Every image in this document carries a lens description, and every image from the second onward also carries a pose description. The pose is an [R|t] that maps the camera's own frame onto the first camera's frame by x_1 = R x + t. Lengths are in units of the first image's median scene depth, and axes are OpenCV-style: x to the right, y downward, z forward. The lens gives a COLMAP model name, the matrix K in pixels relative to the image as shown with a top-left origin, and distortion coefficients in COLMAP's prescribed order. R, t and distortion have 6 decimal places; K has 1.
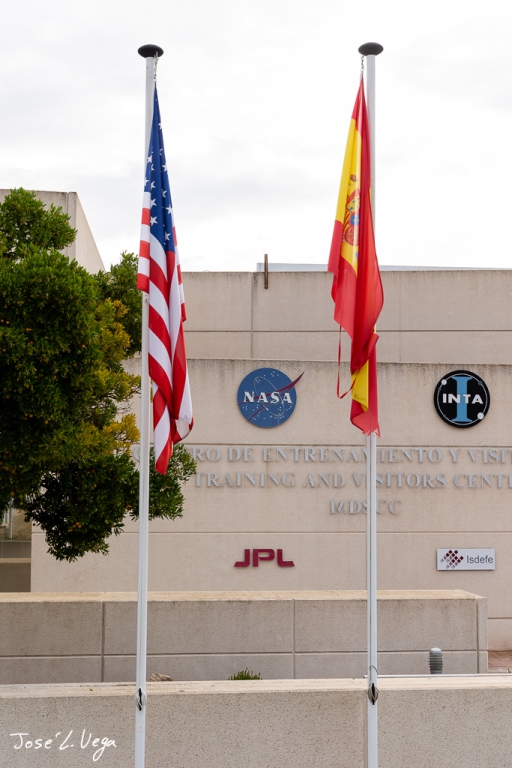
lens RADIAL K [[1154.8, 0, 261.6], [0, 1154.8, 382.9], [0, 0, 1]] dist [0.047860, 0.000000]
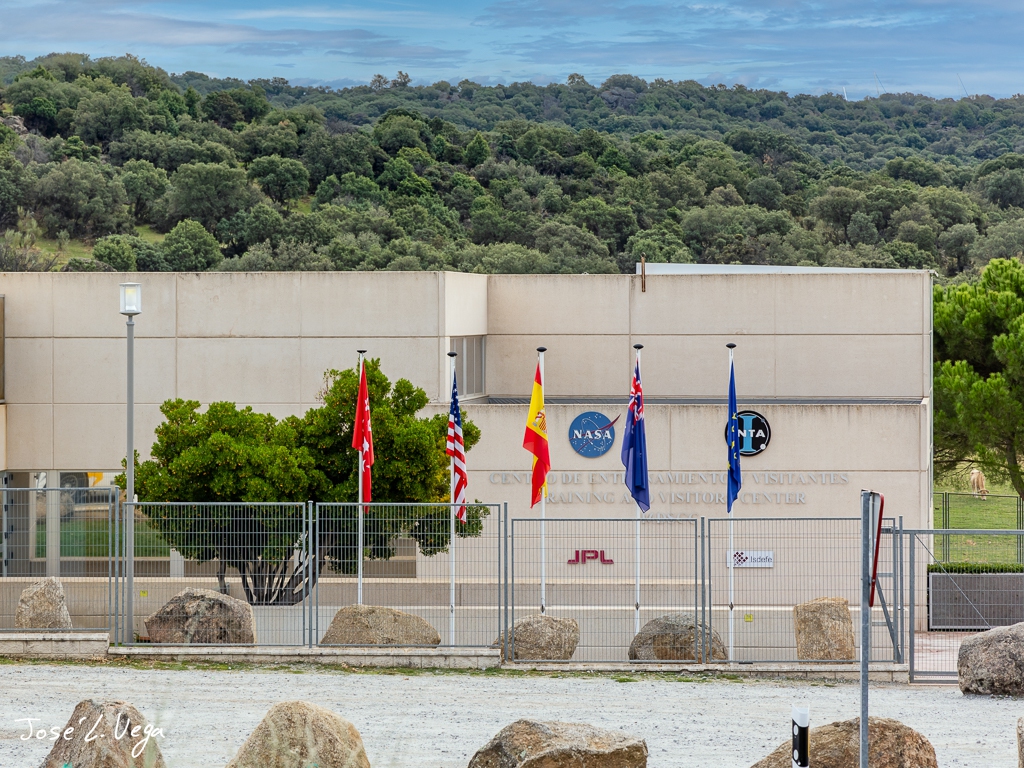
lens RADIAL K [[2776.3, 0, 510.9], [0, 2776.3, 383.5], [0, 0, 1]] dist [0.168832, 0.000000]
pose [[0.985471, -0.003729, -0.169801, 0.439549], [0.018472, 0.996182, 0.085330, -0.308266], [0.168834, -0.087227, 0.981777, -2.046580]]
